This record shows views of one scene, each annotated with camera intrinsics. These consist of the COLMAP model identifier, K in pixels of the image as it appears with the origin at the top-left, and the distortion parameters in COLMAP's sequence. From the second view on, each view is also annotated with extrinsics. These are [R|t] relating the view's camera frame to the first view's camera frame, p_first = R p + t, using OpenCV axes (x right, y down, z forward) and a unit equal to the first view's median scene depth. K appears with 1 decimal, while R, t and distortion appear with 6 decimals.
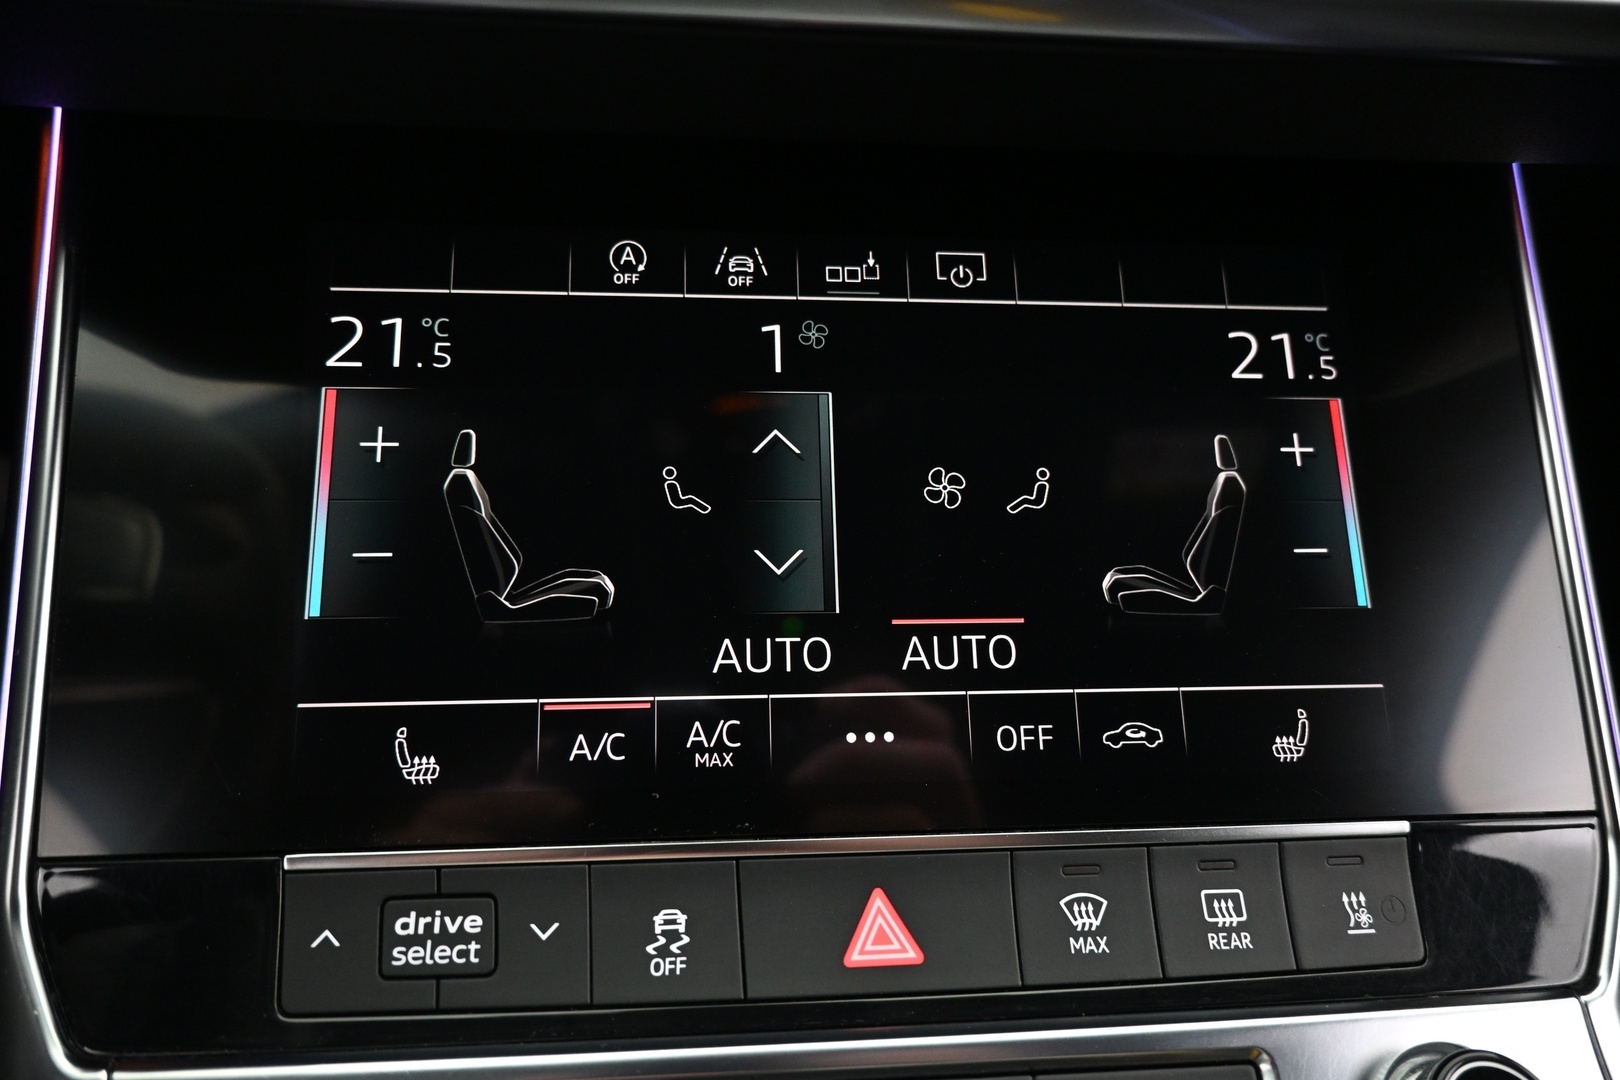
lens RADIAL K [[1117.9, 0, 810.0], [0, 1117.9, 540.0], [0, 0, 1]] dist [0.005418, -0.001715]
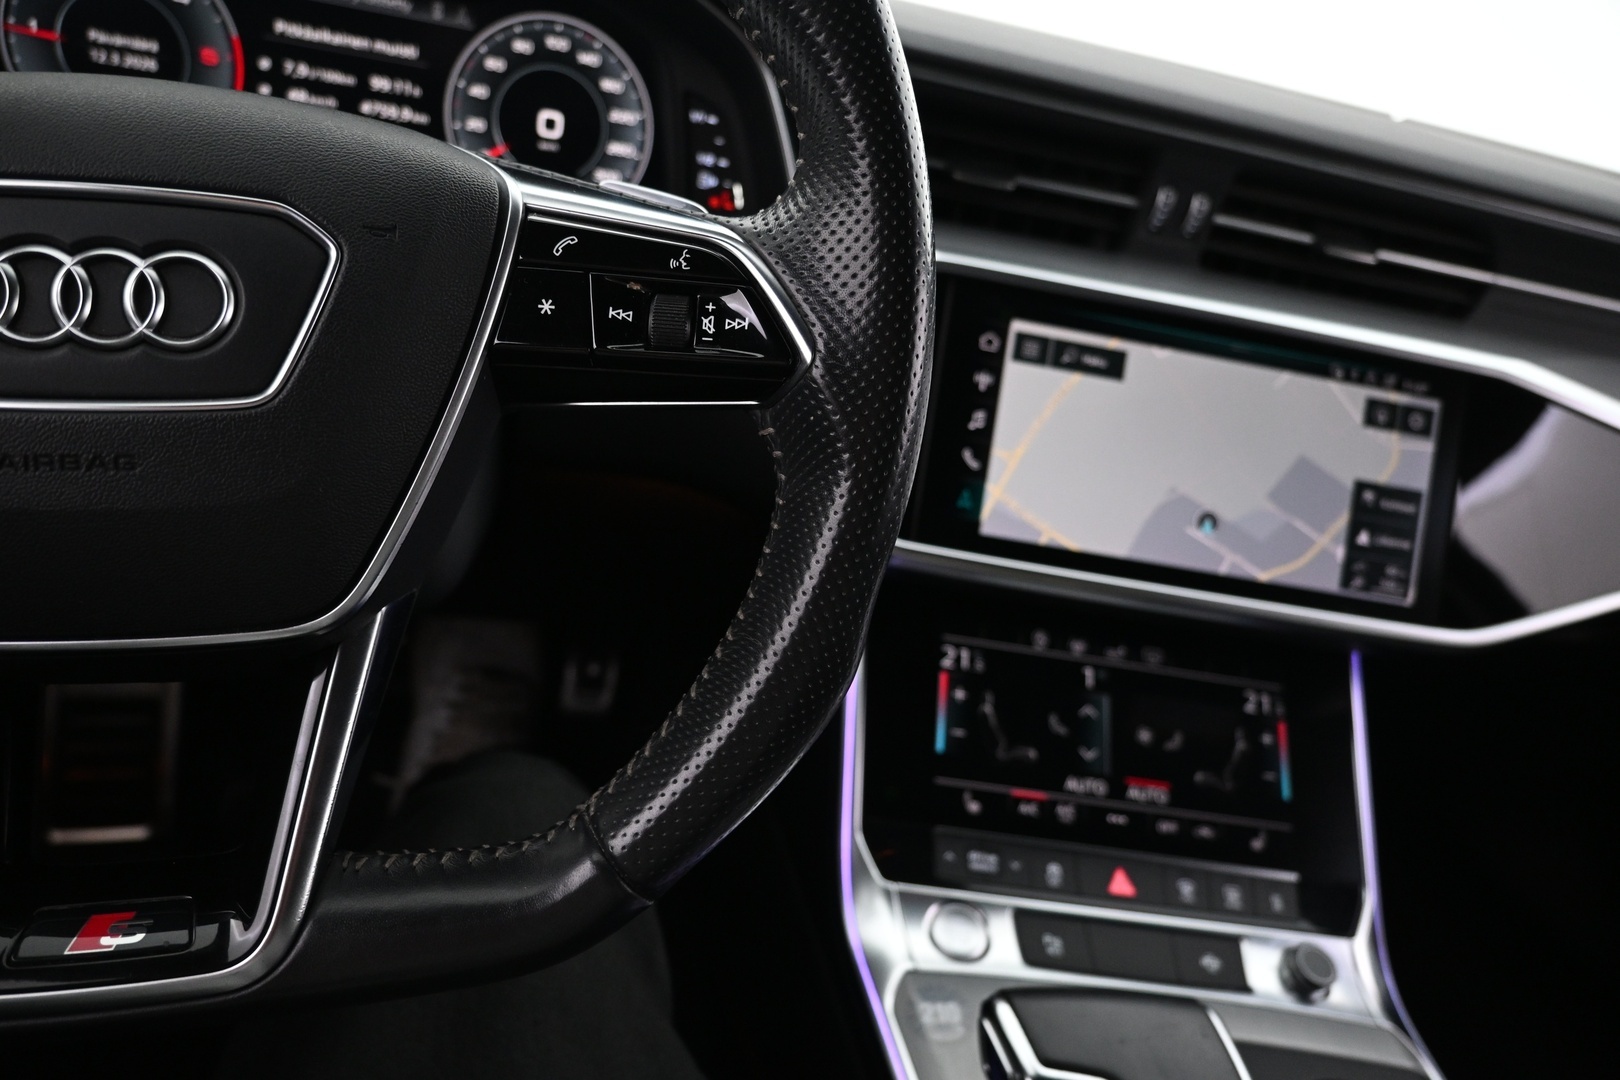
lens RADIAL K [[1117.9, 0, 810.0], [0, 1117.9, 540.0], [0, 0, 1]] dist [0.005418, -0.001715]
pose [[0.989500, 0.143164, 0.019857, -0.834752], [-0.137833, 0.976023, -0.168467, 0.063288], [-0.043499, 0.163962, 0.985507, -1.817042]]
